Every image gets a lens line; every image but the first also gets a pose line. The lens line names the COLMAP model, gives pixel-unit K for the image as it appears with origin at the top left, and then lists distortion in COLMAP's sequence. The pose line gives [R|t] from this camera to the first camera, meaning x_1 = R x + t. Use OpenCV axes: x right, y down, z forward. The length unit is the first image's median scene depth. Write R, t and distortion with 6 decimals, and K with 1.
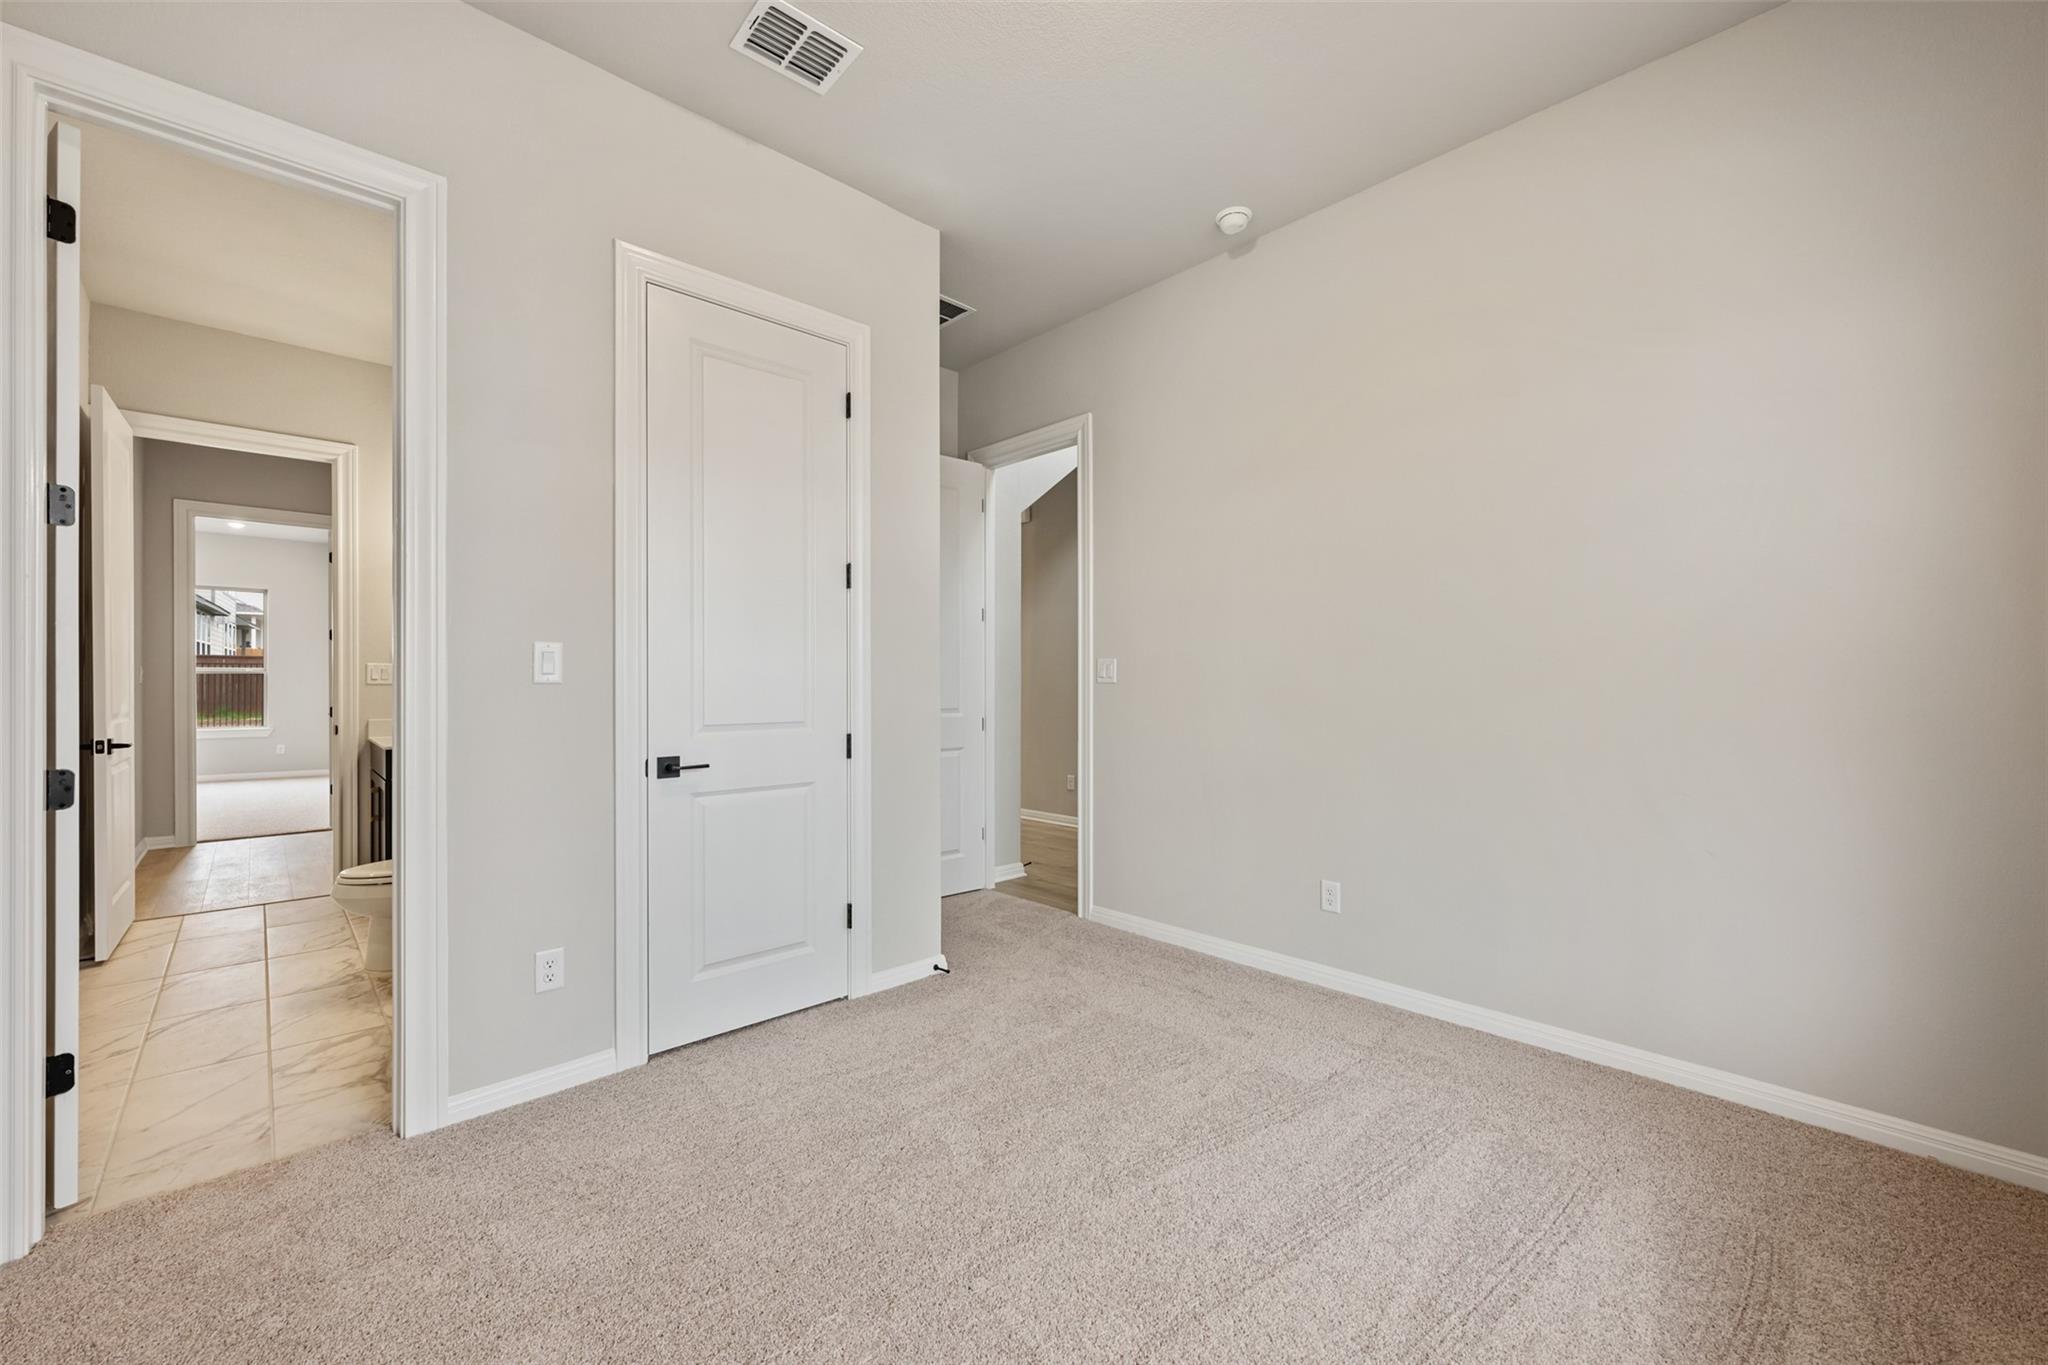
lens RADIAL K [[814.7, 0, 1024.4], [0, 814.7, 689.0], [0, 0, 1]] dist [-0.001256, 0.000232]
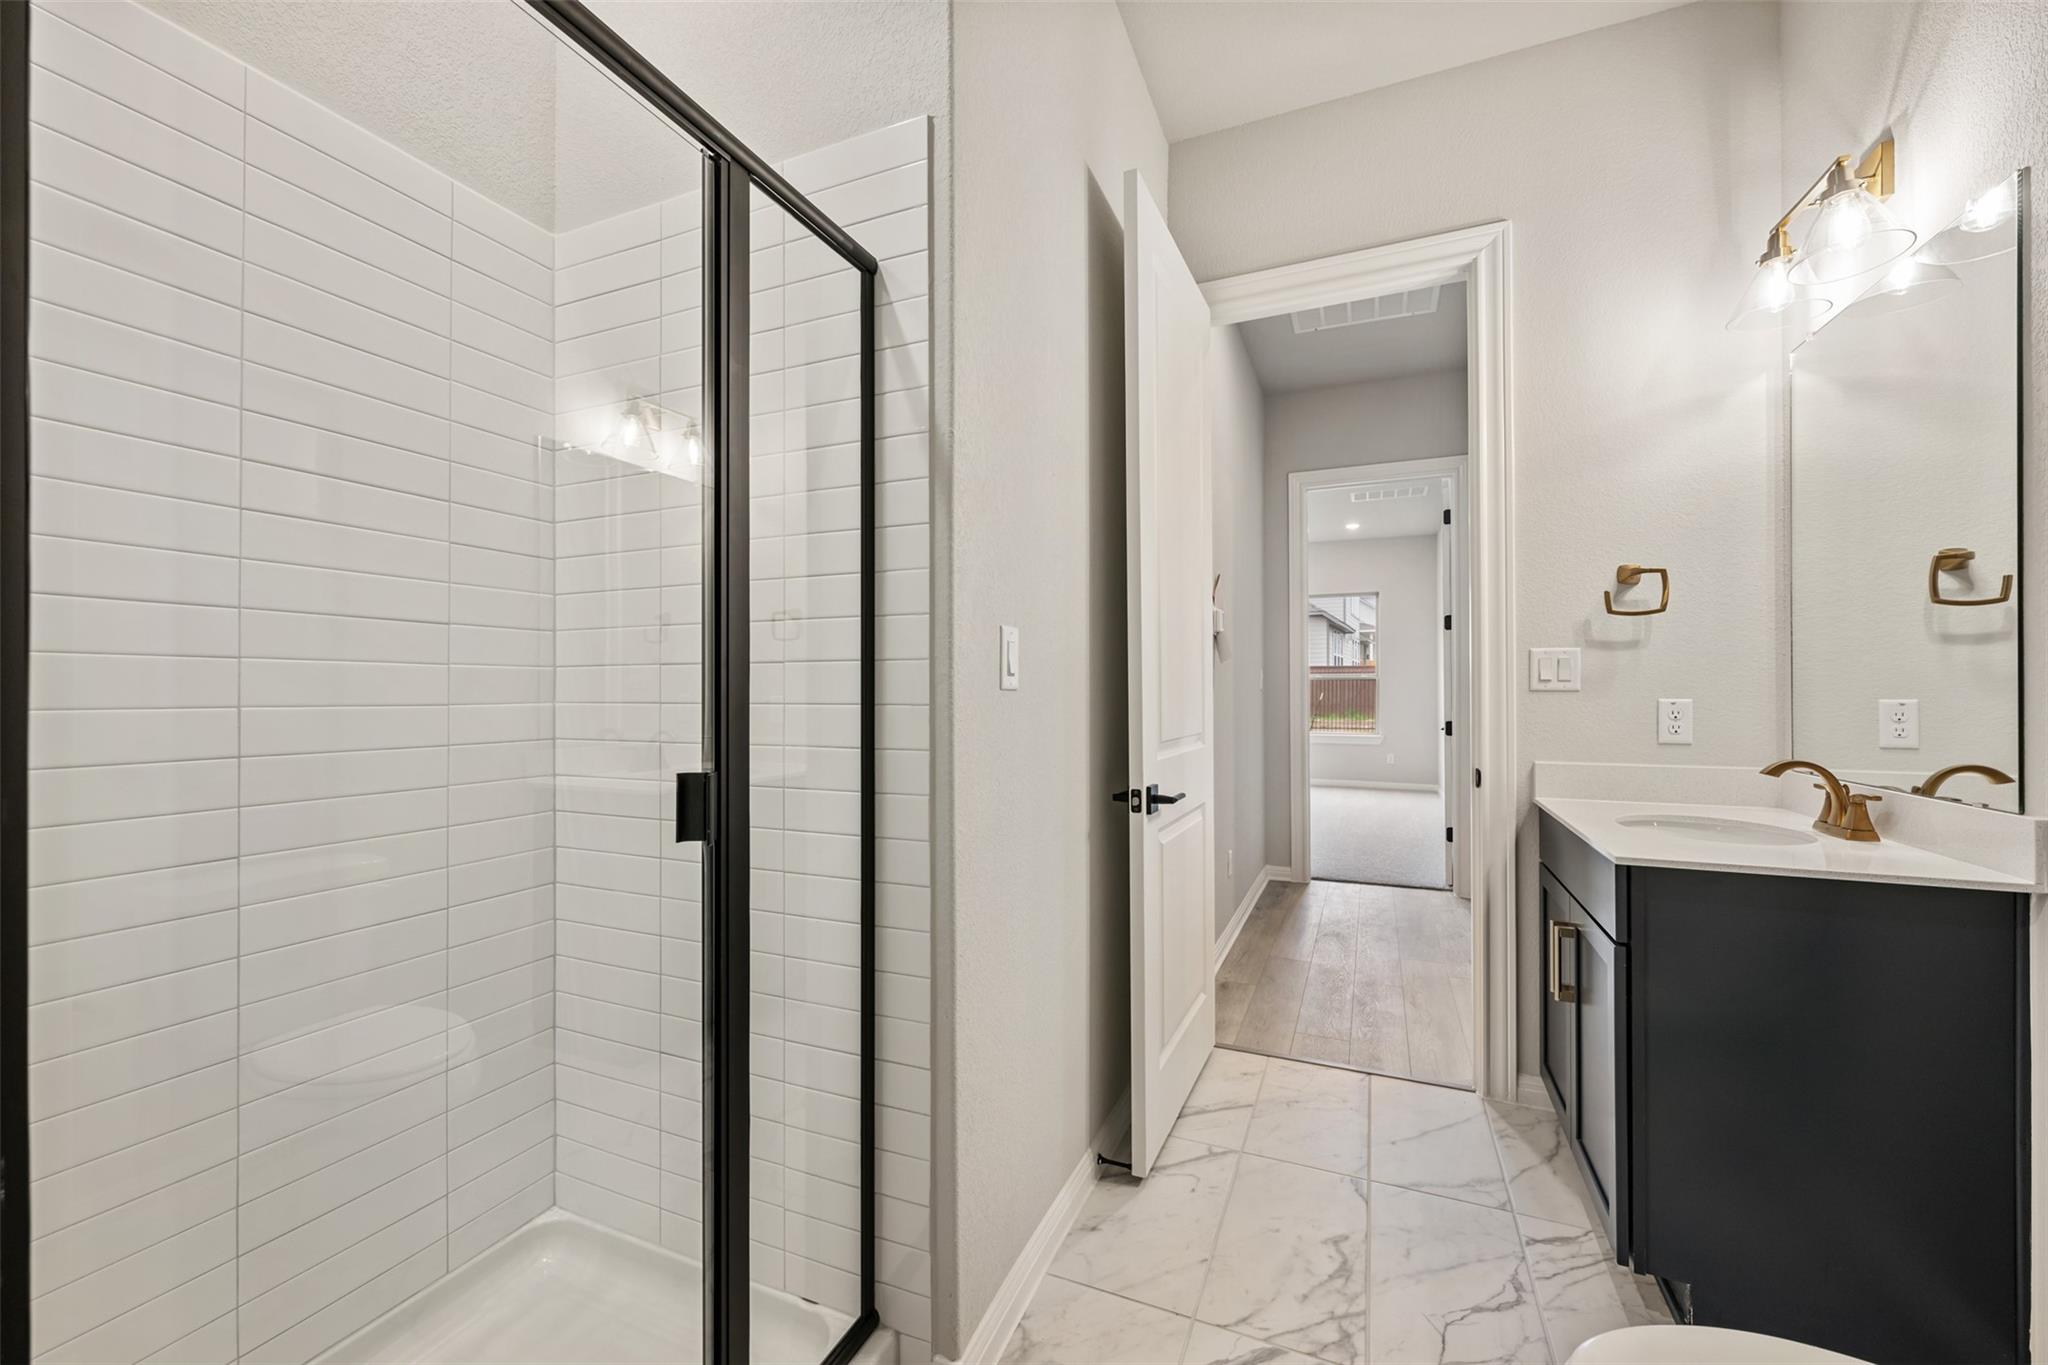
lens RADIAL K [[814.7, 0, 1024.4], [0, 814.7, 689.0], [0, 0, 1]] dist [-0.001256, 0.000232]
pose [[0.397305, -0.006322, -0.917665, -0.363859], [0.000742, 0.999978, -0.006567, -0.002371], [0.917686, 0.001928, 0.397301, 0.397534]]
